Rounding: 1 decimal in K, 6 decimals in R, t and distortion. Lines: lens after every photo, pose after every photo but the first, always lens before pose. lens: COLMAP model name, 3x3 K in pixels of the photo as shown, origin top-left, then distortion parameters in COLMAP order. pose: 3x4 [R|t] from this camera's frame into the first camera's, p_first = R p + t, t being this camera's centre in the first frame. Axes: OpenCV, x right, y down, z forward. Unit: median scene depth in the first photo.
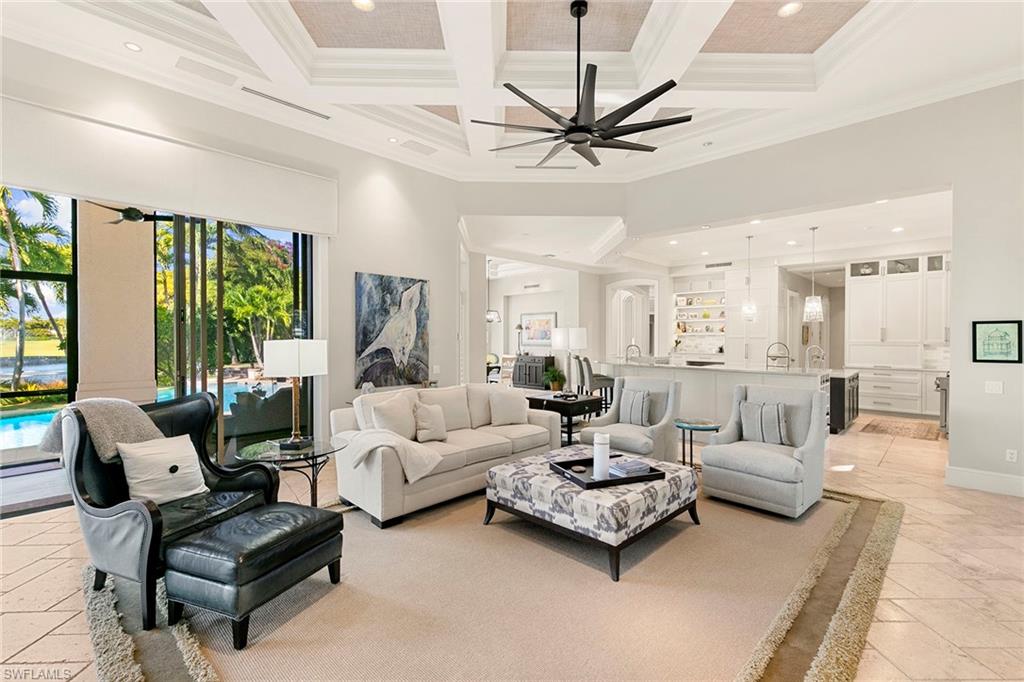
lens RADIAL K [[457.4, 0, 516.4], [0, 457.4, 338.3], [0, 0, 1]] dist [0.011344, -0.001268]
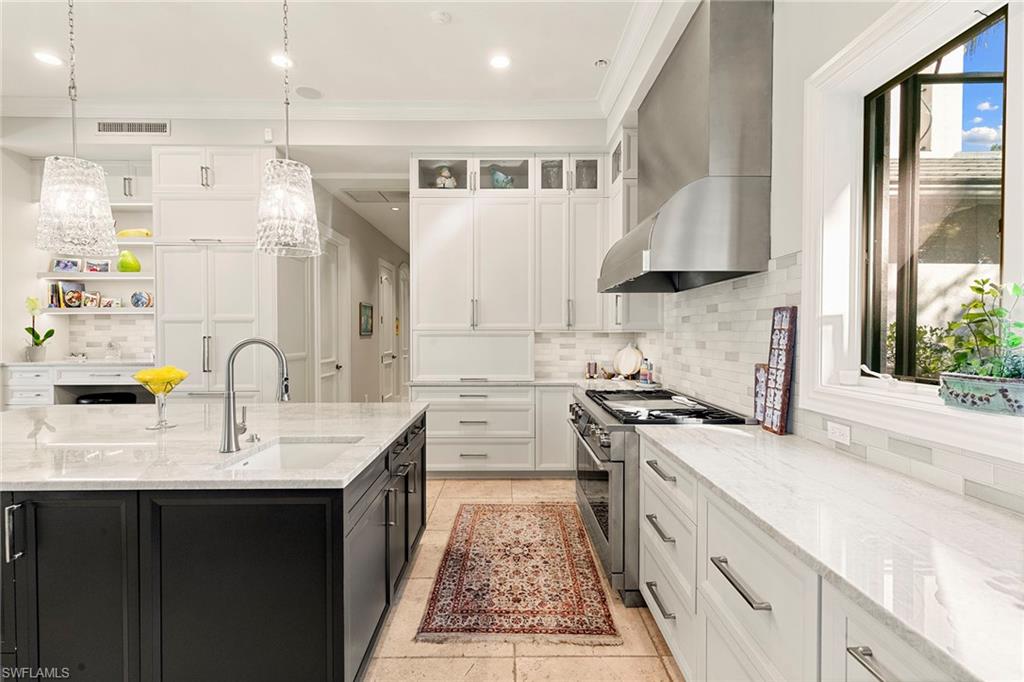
lens RADIAL K [[457.4, 0, 512.6], [0, 457.4, 342.5], [0, 0, 1]] dist [0.011344, -0.001268]
pose [[0.724397, -0.016080, 0.689195, 0.493507], [0.004489, 0.999817, 0.018610, 0.014349], [-0.689368, -0.010387, 0.724337, 0.623758]]
